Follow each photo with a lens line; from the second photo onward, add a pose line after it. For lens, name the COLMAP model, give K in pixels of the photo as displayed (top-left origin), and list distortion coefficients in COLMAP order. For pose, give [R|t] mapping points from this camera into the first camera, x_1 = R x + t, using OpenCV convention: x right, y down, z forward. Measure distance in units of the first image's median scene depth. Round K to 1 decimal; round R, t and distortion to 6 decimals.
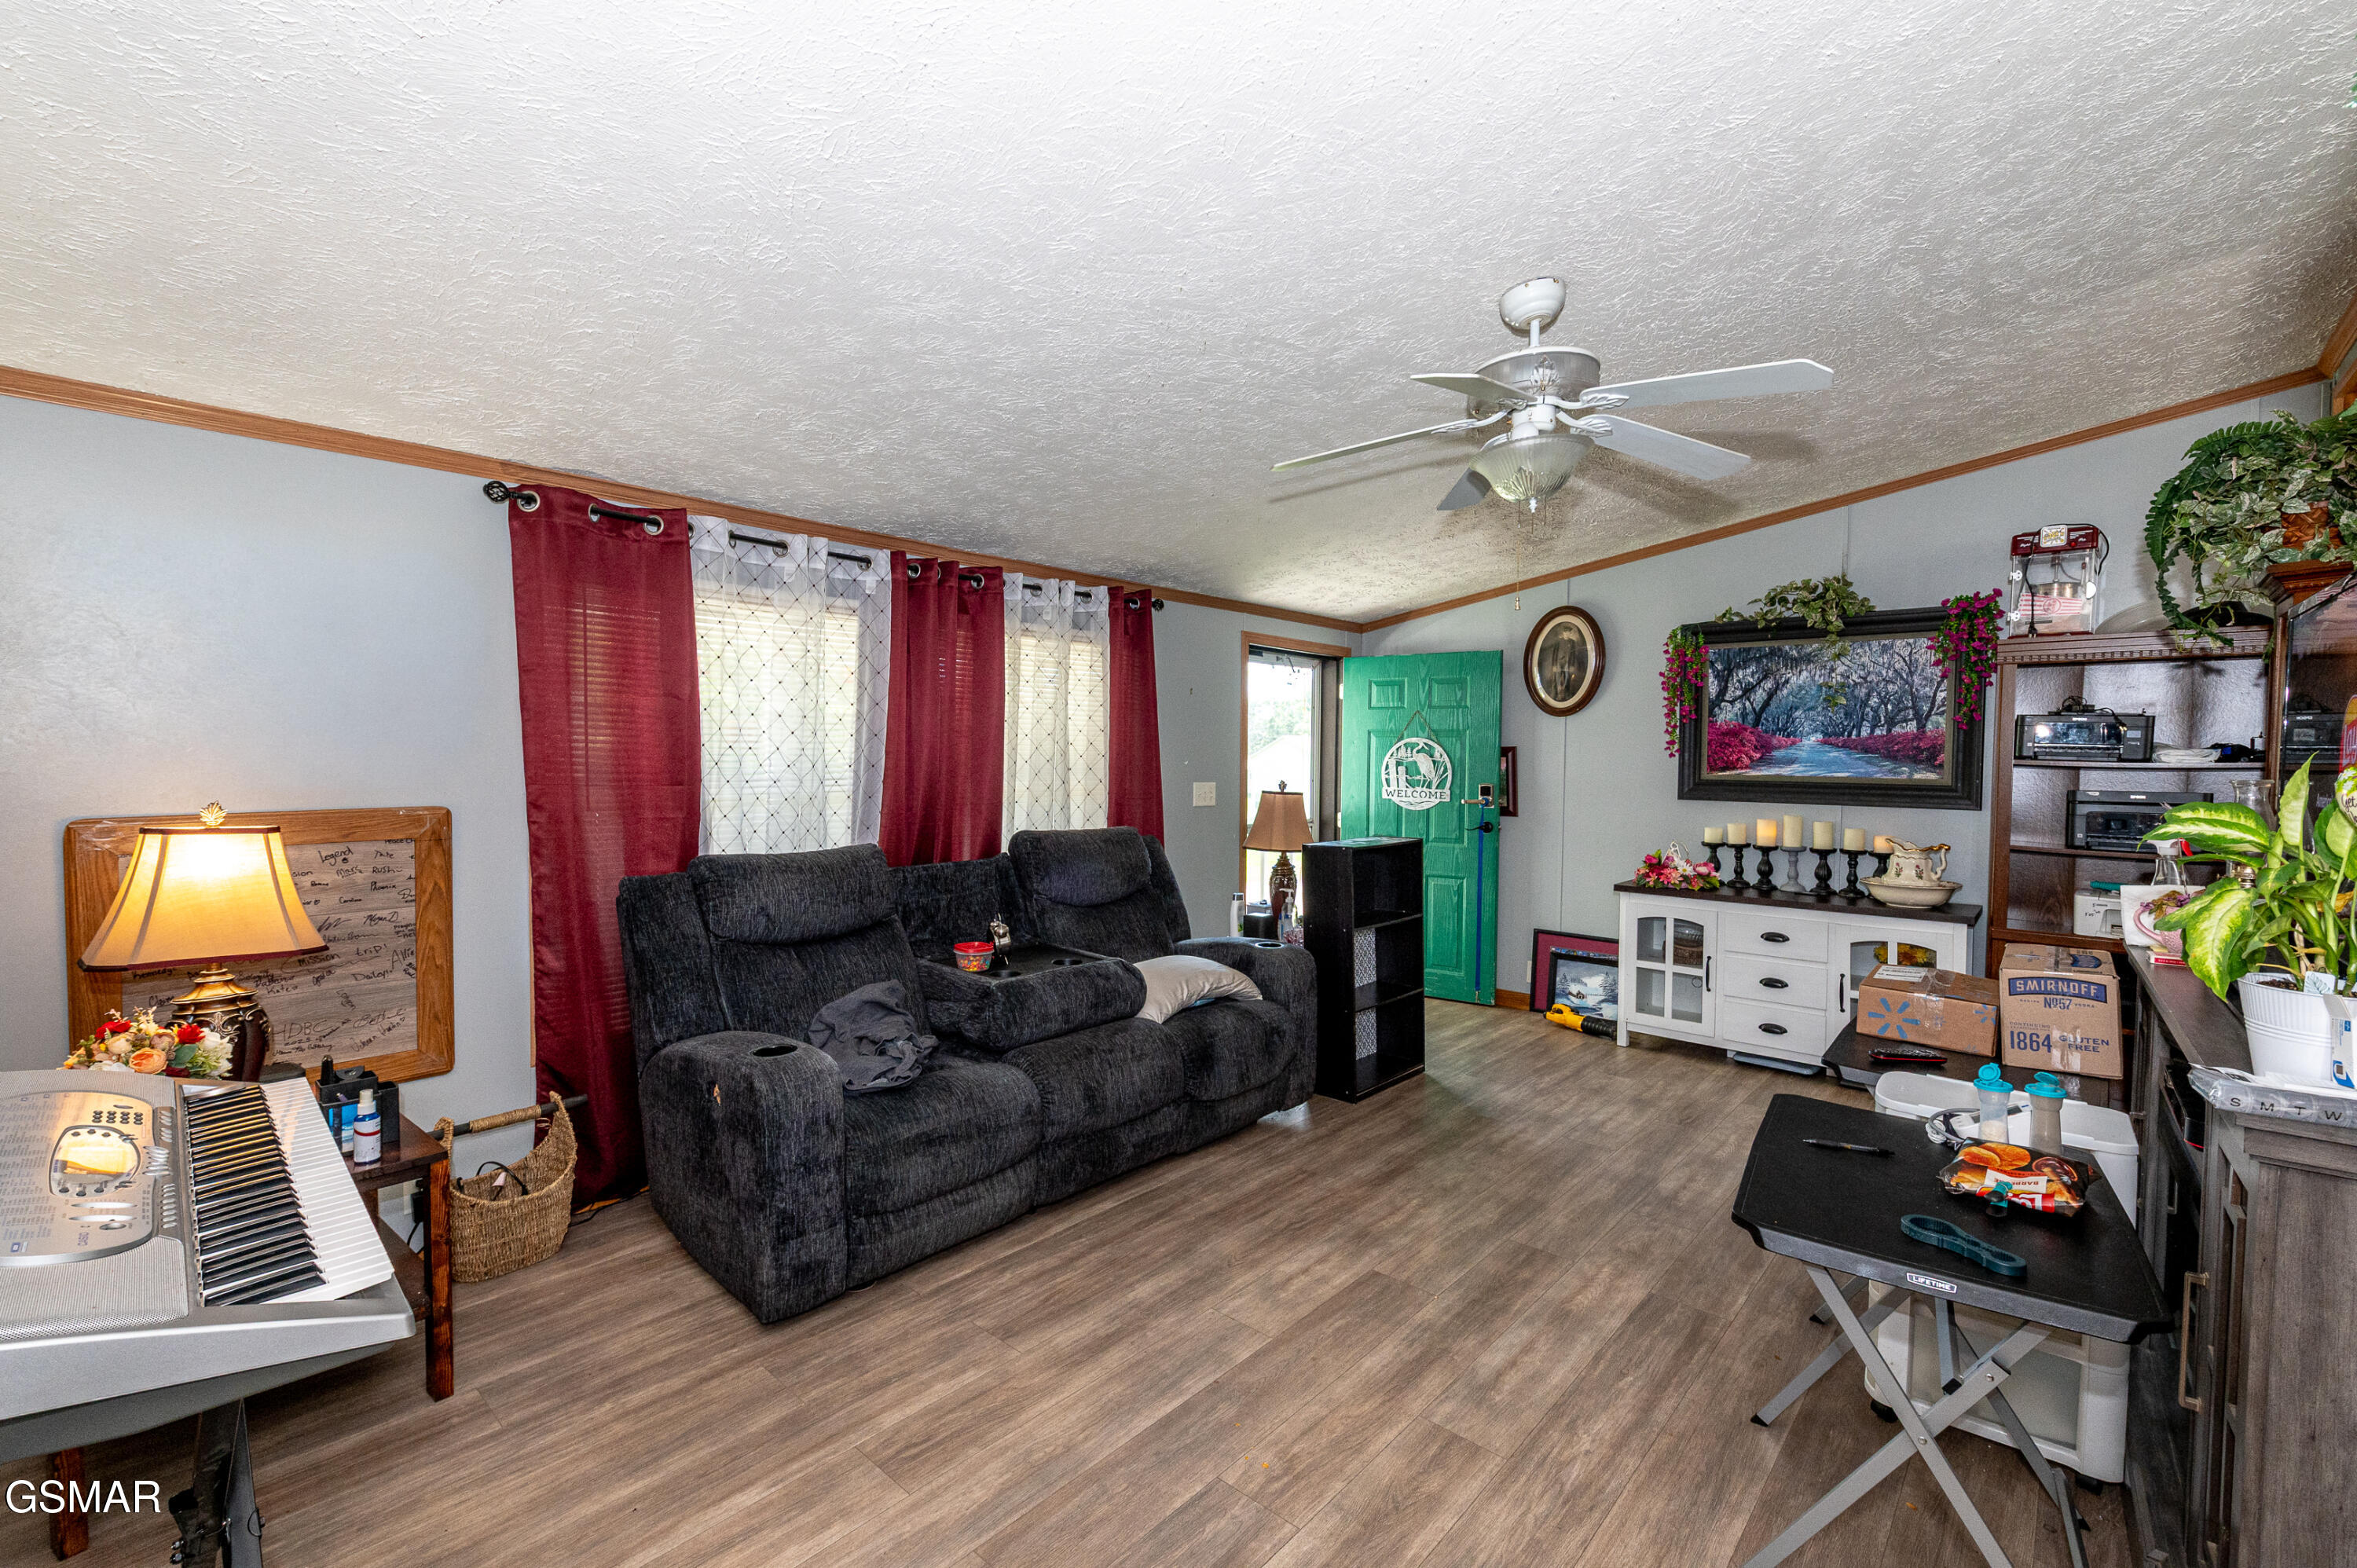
lens RADIAL K [[1012.8, 0, 1178.5], [0, 1012.8, 784.0], [0, 0, 1]] dist [0.017008, -0.000006]
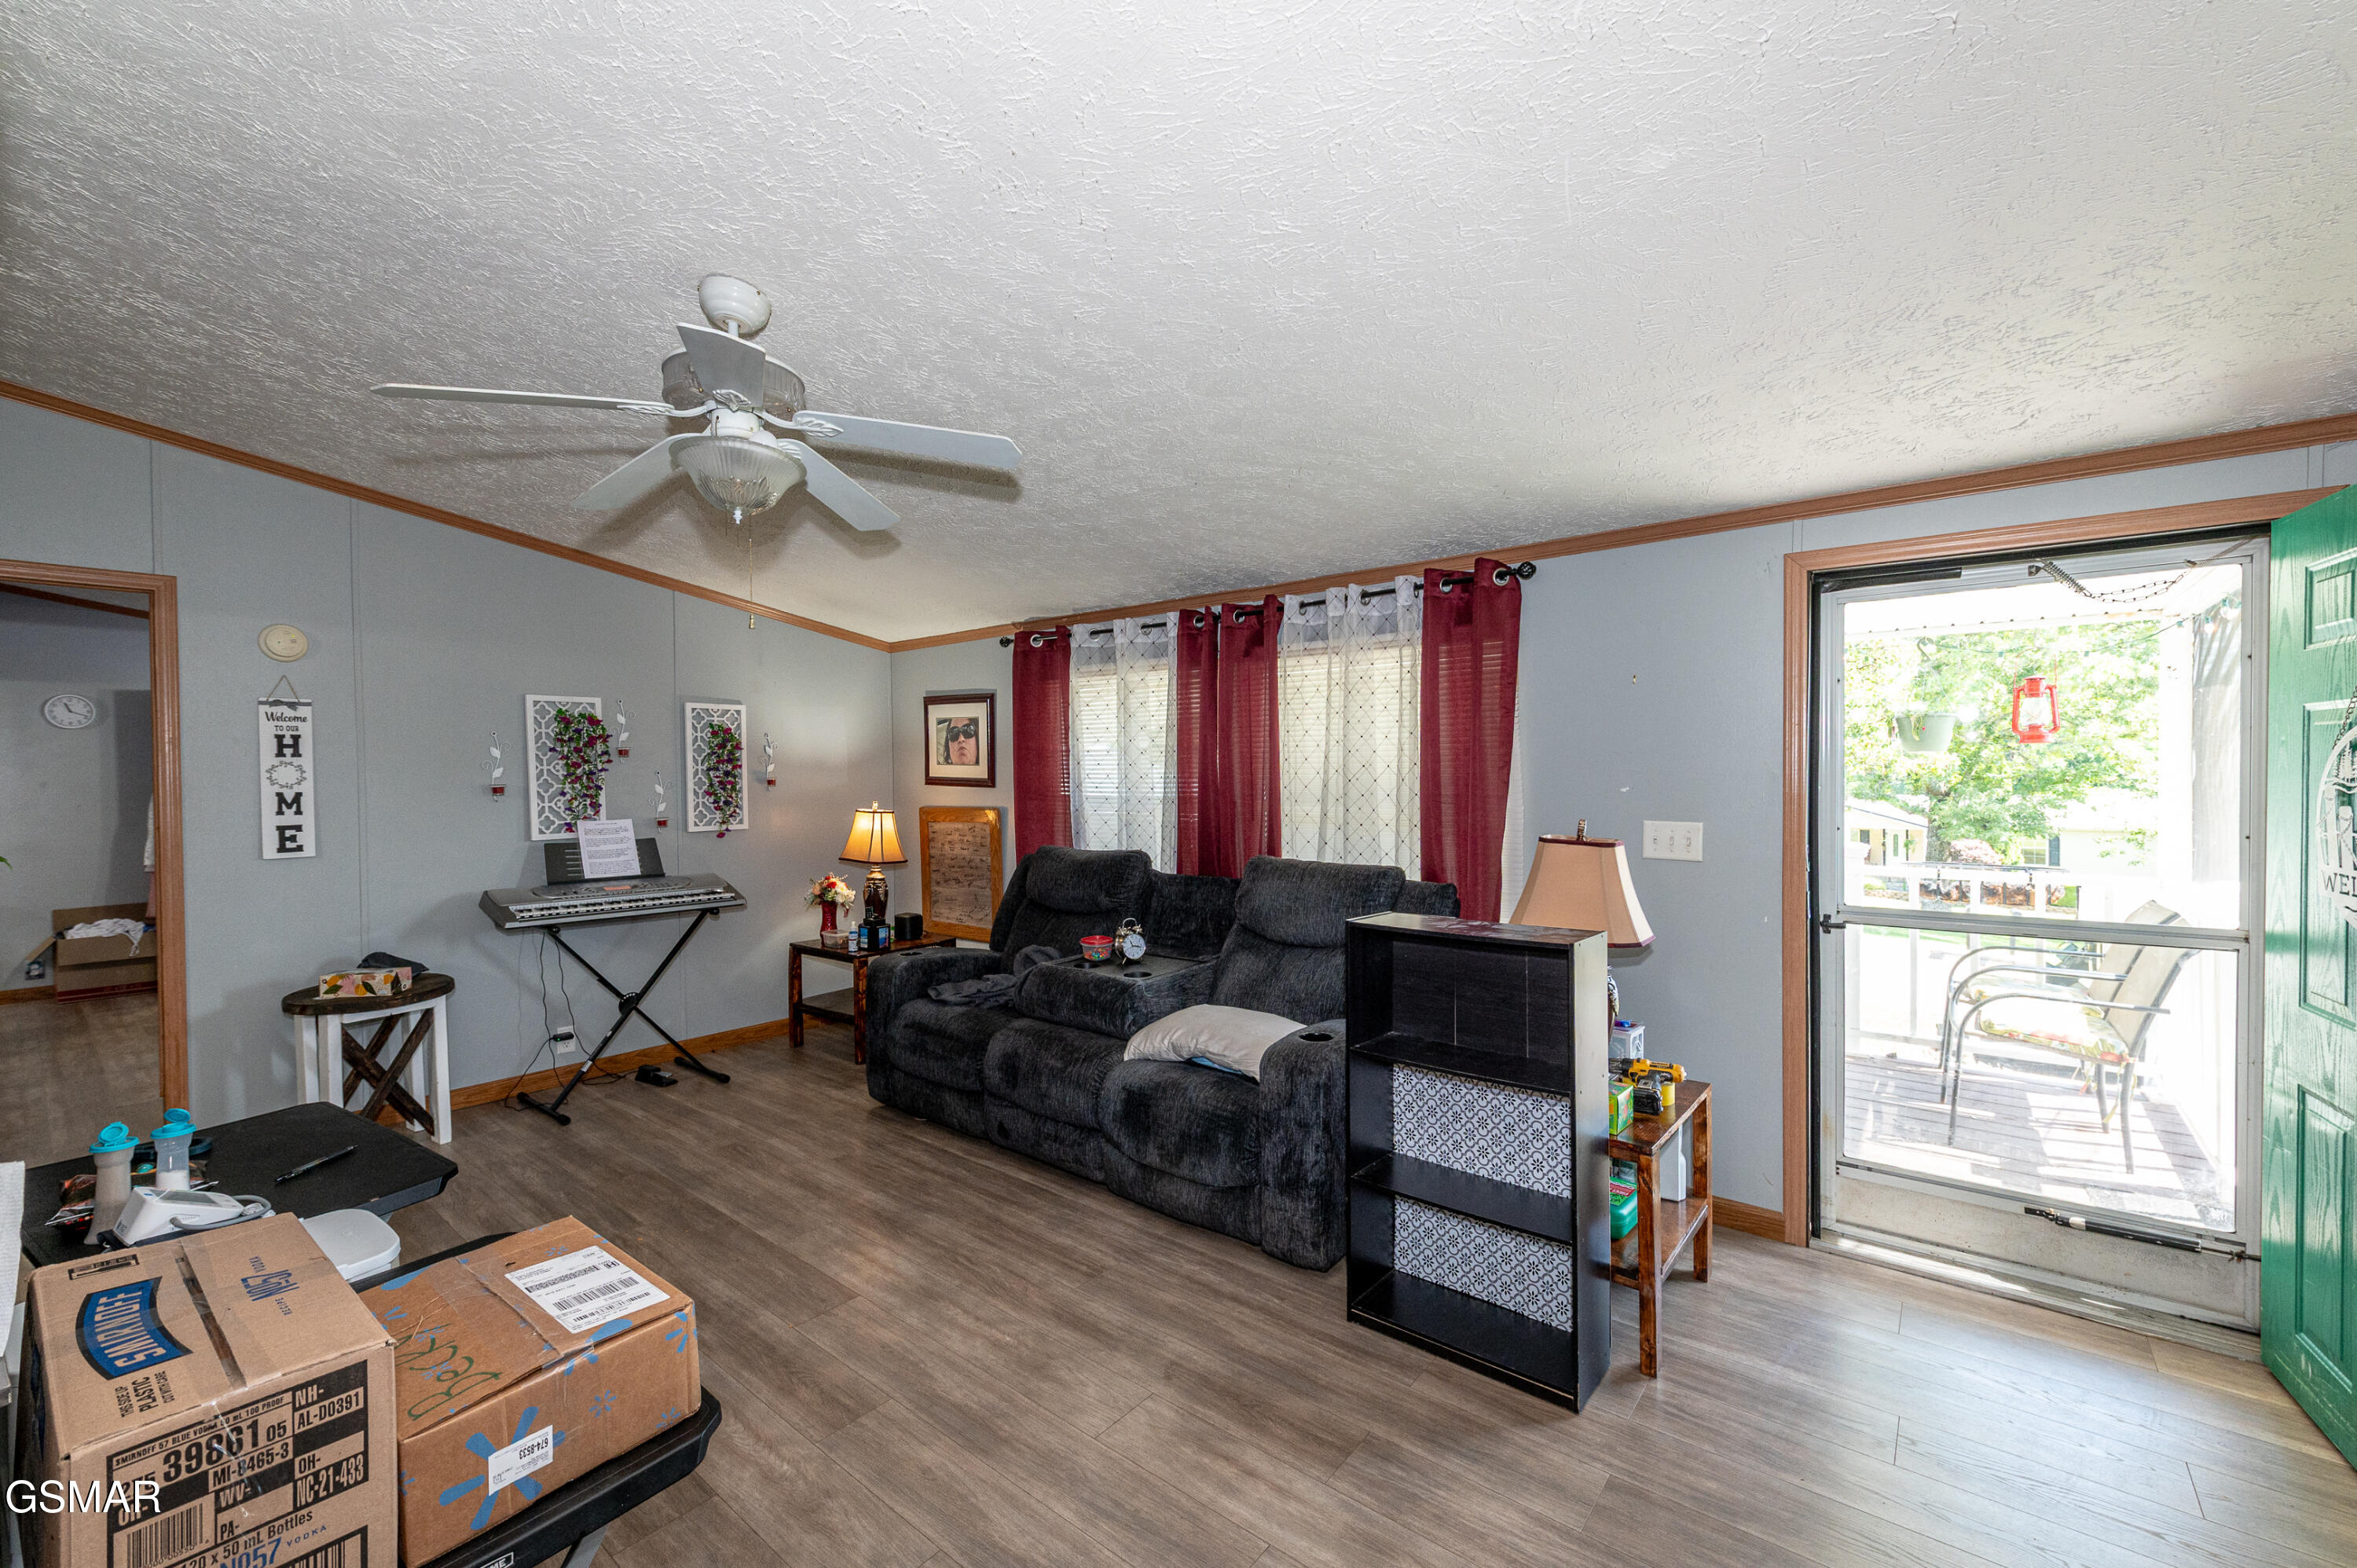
lens RADIAL K [[982.0, 0, 1178.5], [0, 982.0, 784.0], [0, 0, 1]] dist [0.001154, 0.000005]
pose [[0.037689, -0.002990, -0.999285, 0.892983], [-0.030307, 0.999532, -0.004134, -0.019055], [0.998830, 0.030441, 0.037581, 0.971733]]
